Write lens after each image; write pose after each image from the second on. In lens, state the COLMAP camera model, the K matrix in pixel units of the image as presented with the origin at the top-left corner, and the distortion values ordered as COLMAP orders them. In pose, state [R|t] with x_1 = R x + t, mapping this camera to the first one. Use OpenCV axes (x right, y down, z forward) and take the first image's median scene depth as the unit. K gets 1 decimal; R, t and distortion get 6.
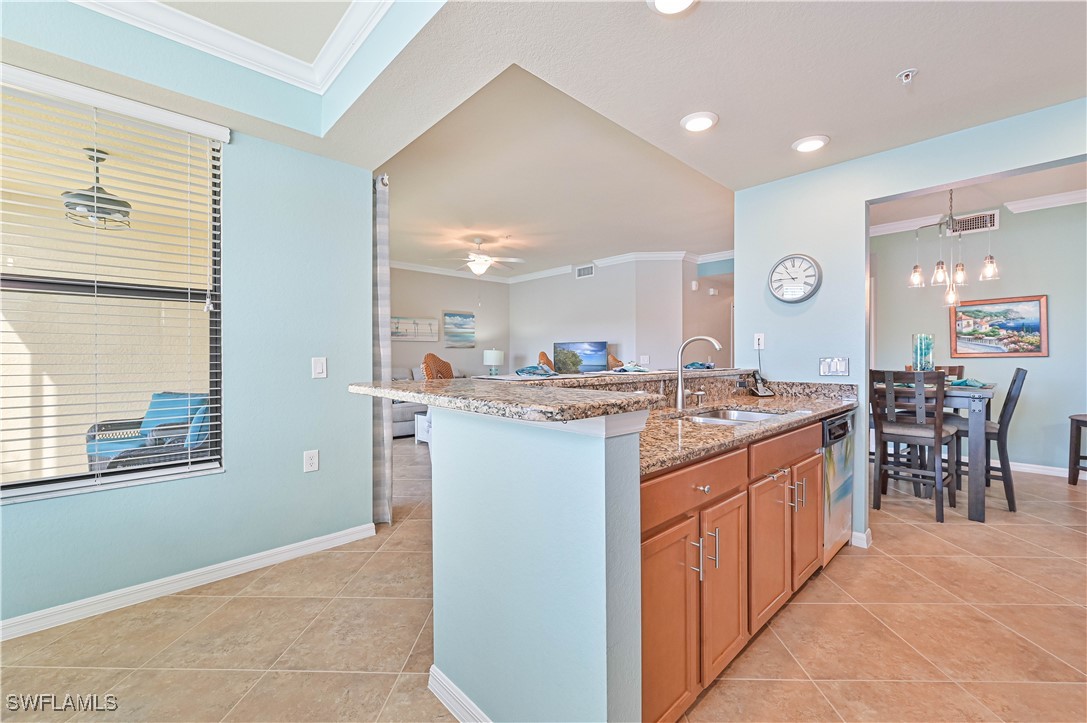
lens RADIAL K [[463.9, 0, 542.5], [0, 463.9, 355.7], [0, 0, 1]] dist [0.000952, 0.001223]
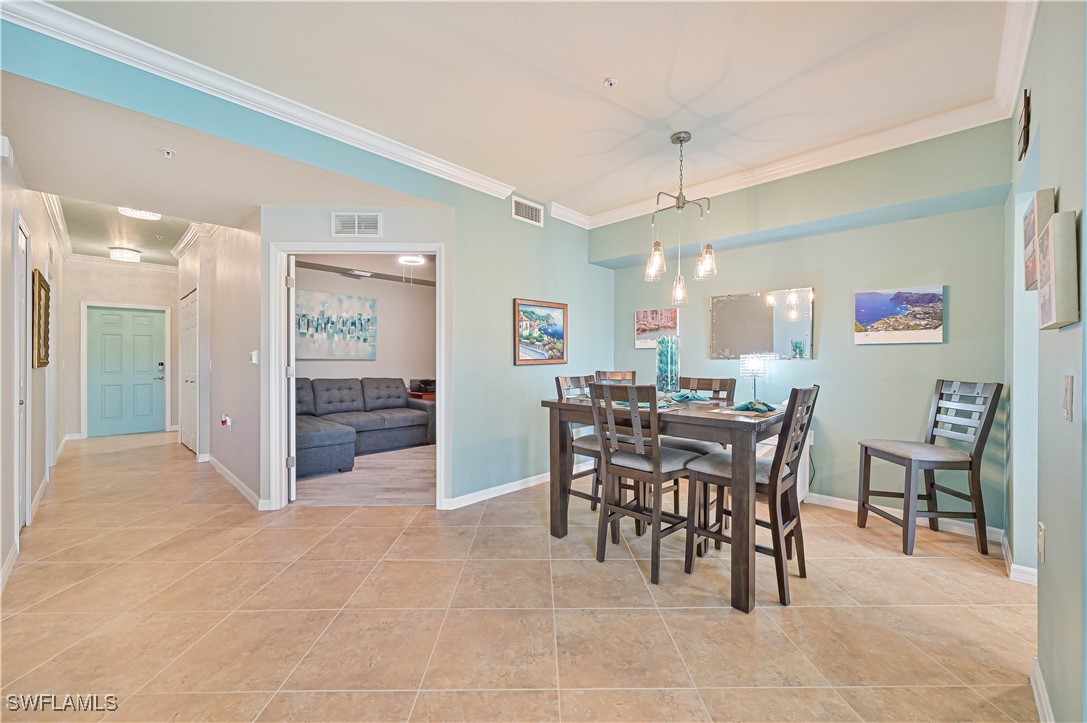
lens RADIAL K [[431.5, 0, 543.3], [0, 431.5, 359.3], [0, 0, 1]] dist [-0.001412, 0.000610]
pose [[-0.056331, -0.000397, 0.998412, 0.090703], [-0.003853, 0.999993, 0.000180, -0.005575], [-0.998405, -0.003837, -0.056333, 0.829466]]
